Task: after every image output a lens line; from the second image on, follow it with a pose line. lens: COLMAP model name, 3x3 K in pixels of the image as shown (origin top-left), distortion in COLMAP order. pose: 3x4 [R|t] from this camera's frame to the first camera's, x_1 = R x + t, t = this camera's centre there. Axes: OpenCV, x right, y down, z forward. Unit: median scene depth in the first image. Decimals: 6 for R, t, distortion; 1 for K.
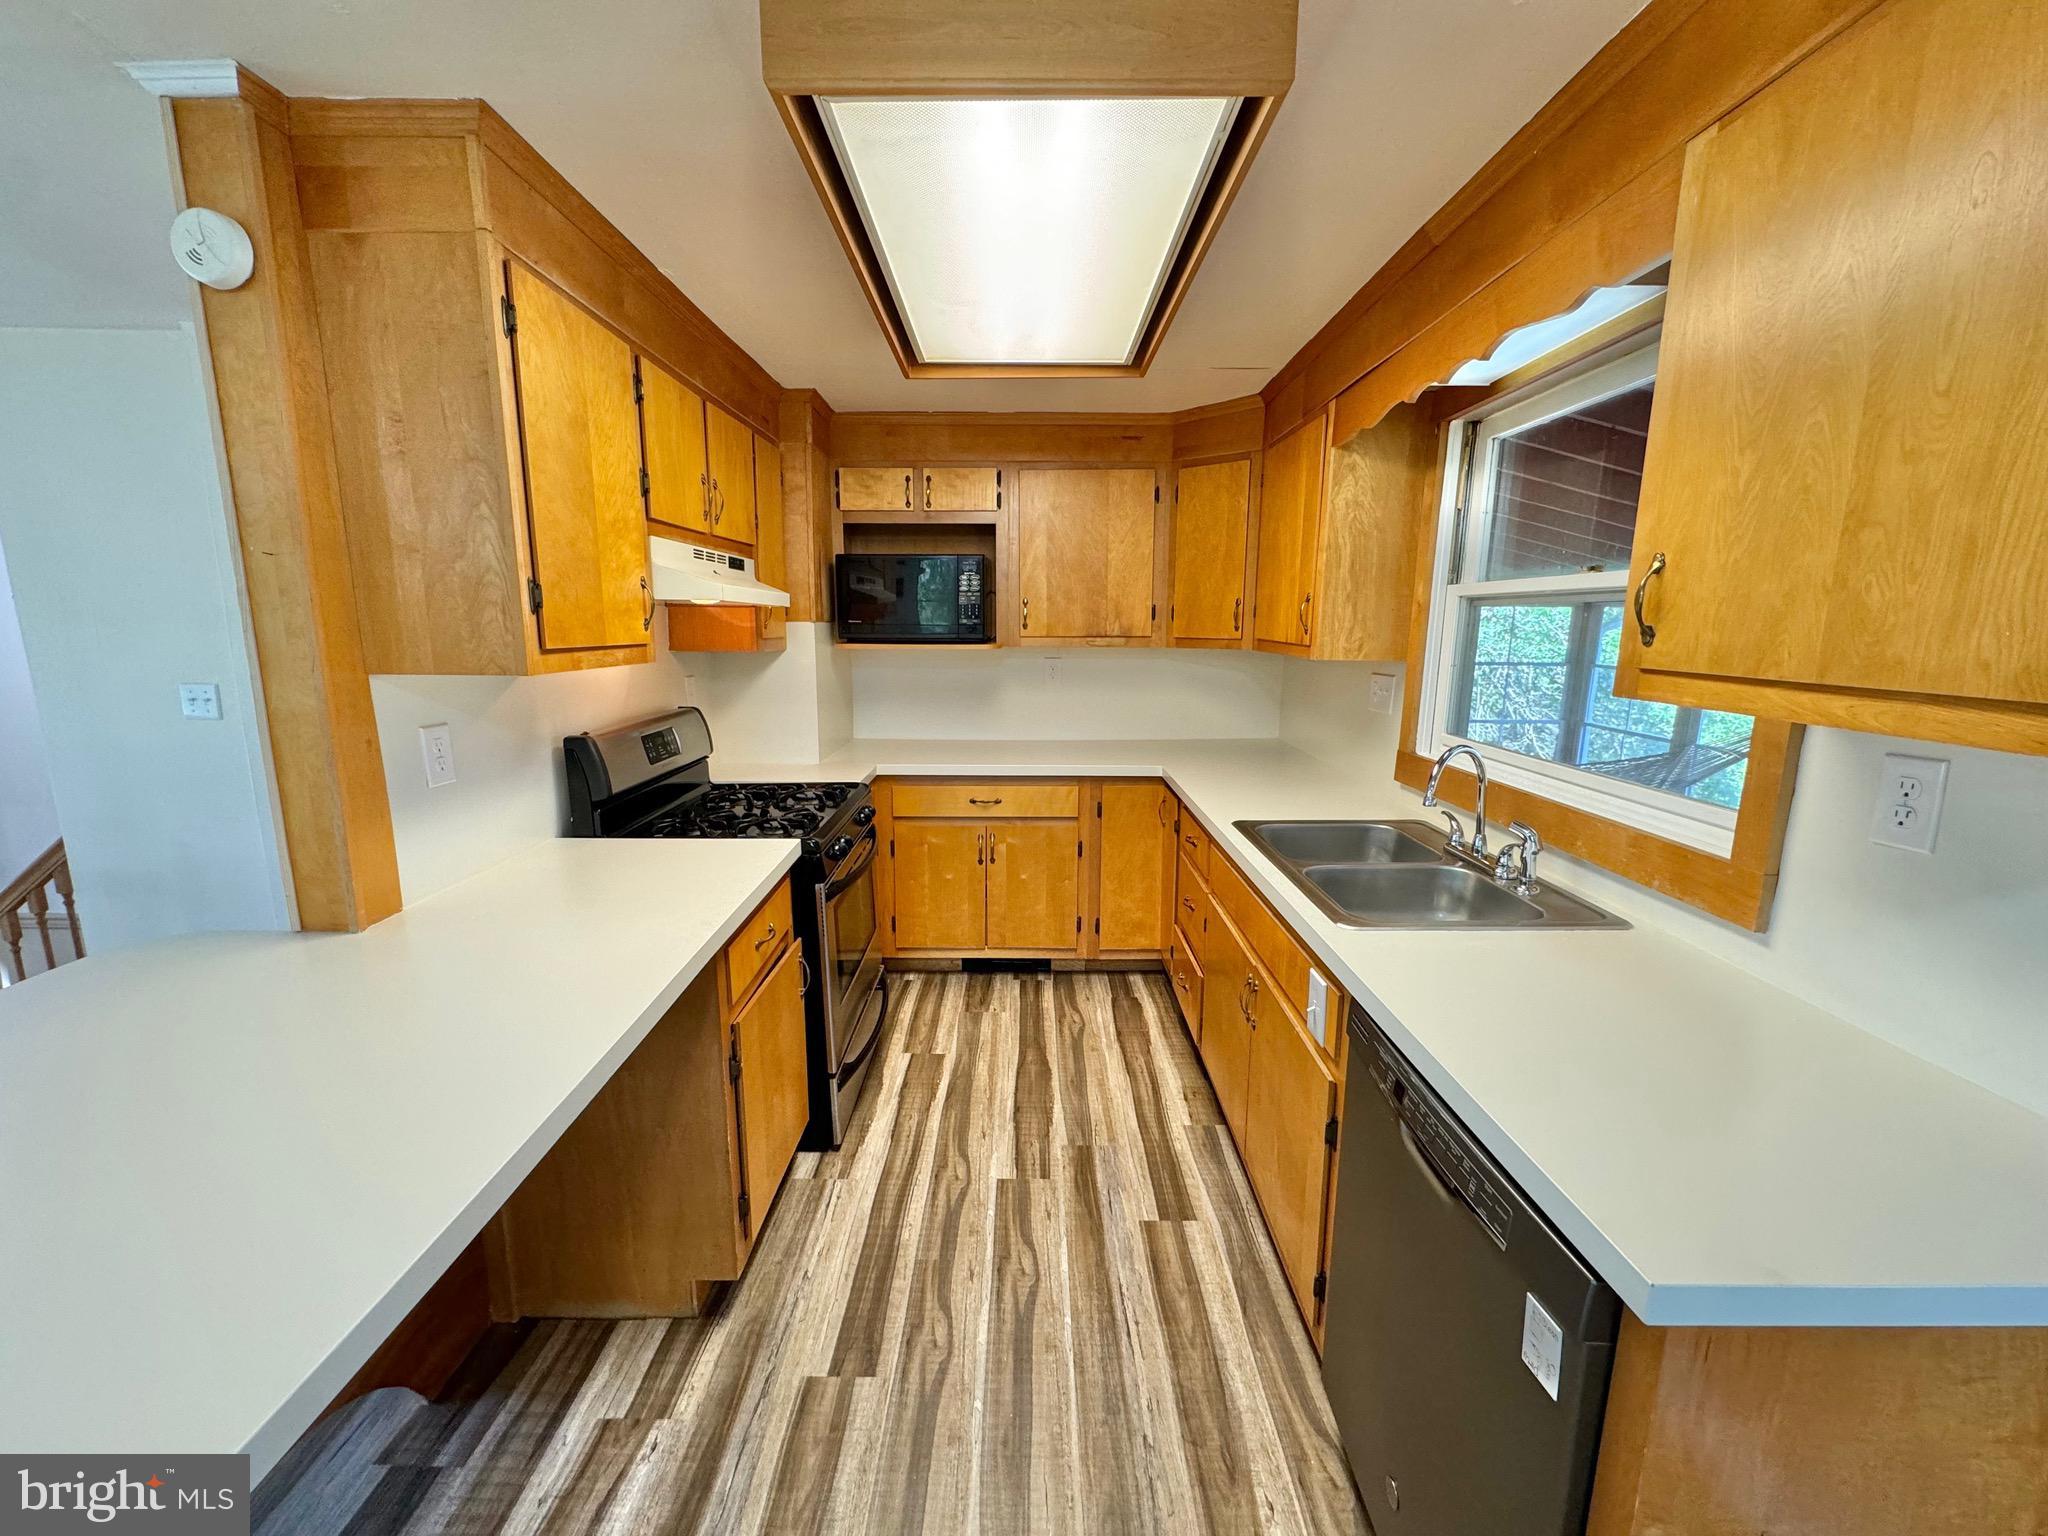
lens RADIAL K [[818.8, 0, 1019.6], [0, 818.8, 767.1], [0, 0, 1]] dist [0.001350, 0.000818]
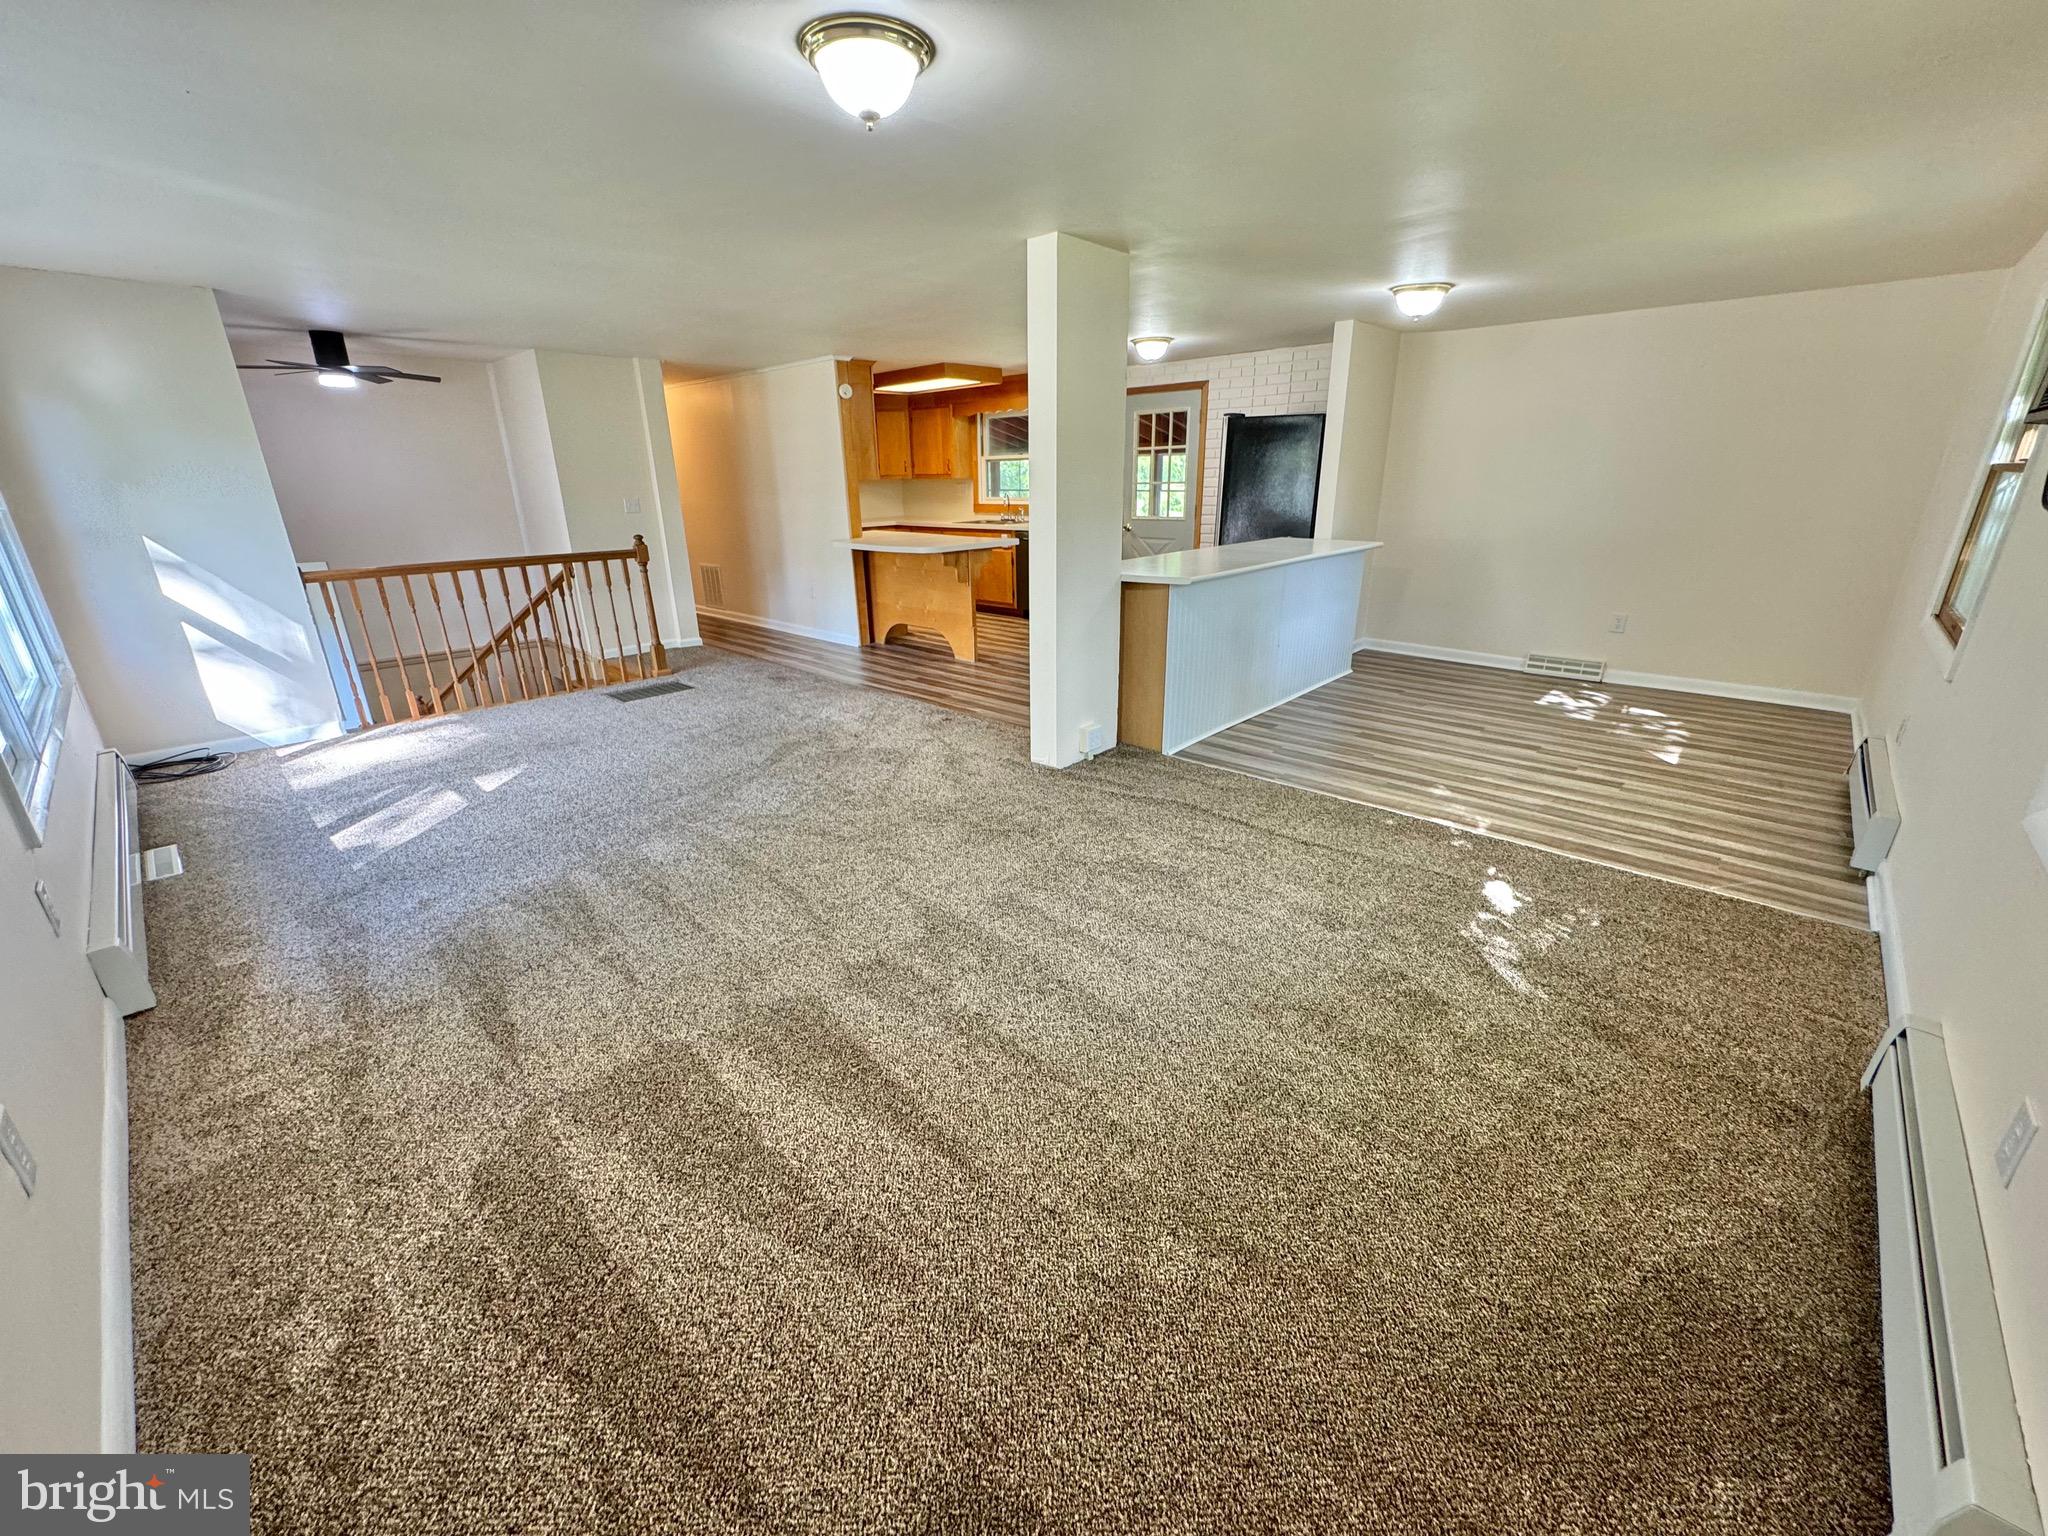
lens RADIAL K [[818.8, 0, 1020.1], [0, 818.8, 762.7], [0, 0, 1]] dist [0.001350, 0.000818]
pose [[0.675108, -0.261493, 0.689819, -2.451702], [0.151874, 0.964305, 0.216909, 0.368510], [-0.721917, -0.041672, 0.690724, -1.901669]]
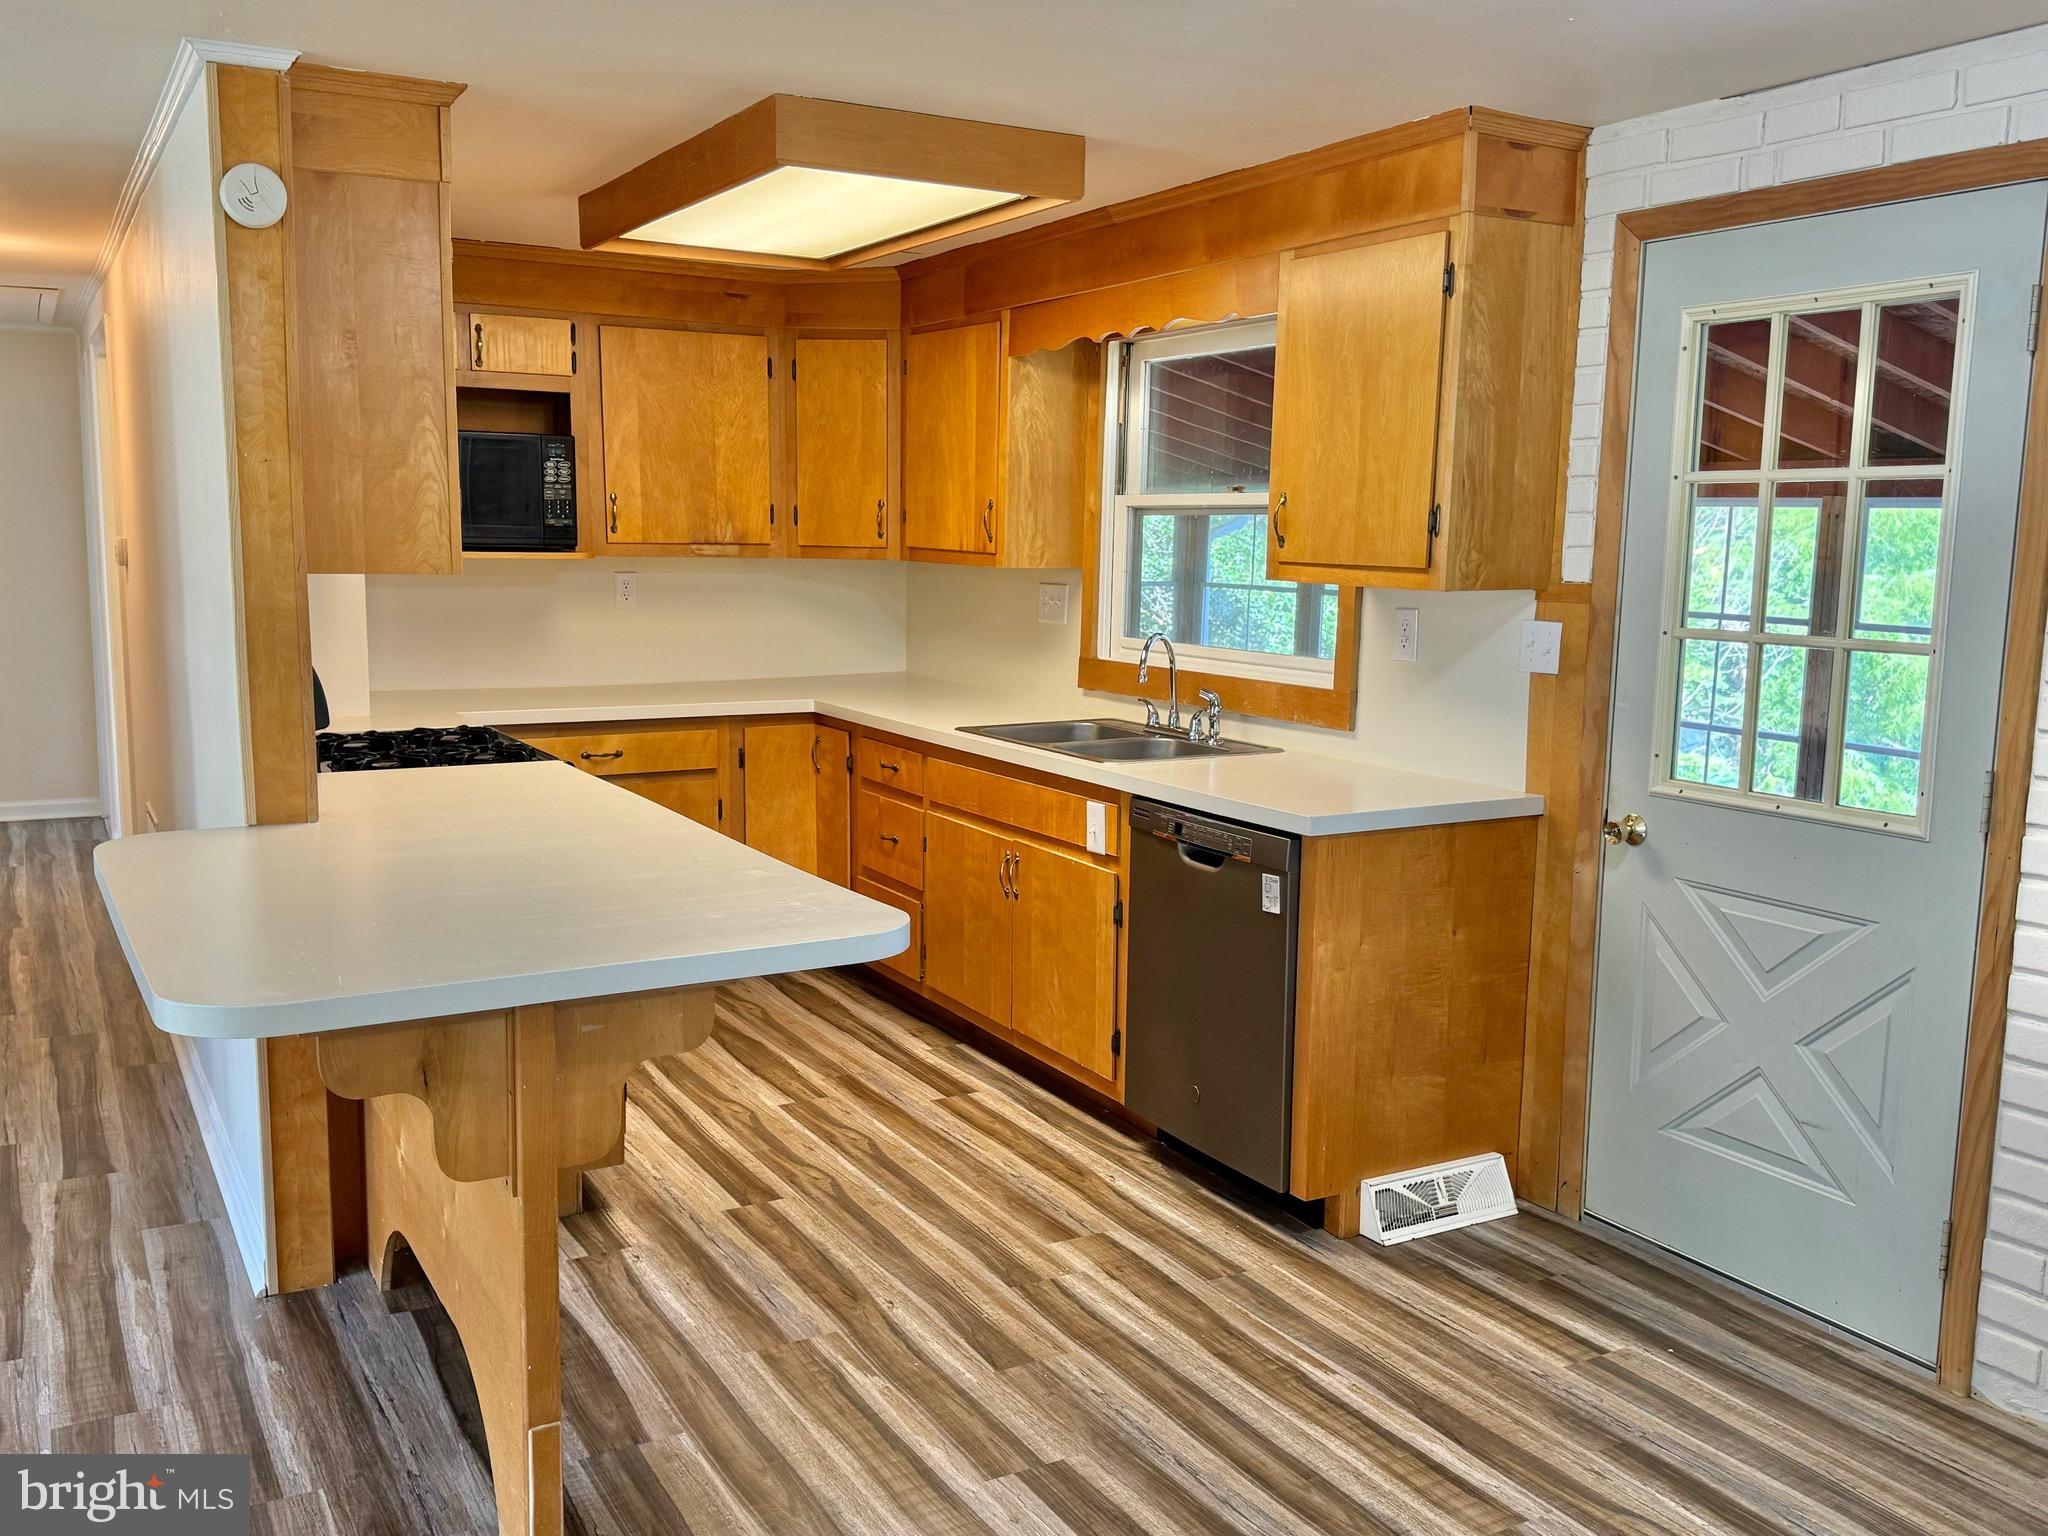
lens RADIAL K [[1776.0, 0, 1015.7], [0, 1776.0, 776.8], [0, 0, 1]] dist [0.114795, -0.067271]
pose [[0.866088, -0.063115, 0.495891, -0.769128], [0.078326, 0.996878, -0.009920, 0.155827], [-0.493717, 0.047433, 0.868328, -0.934697]]
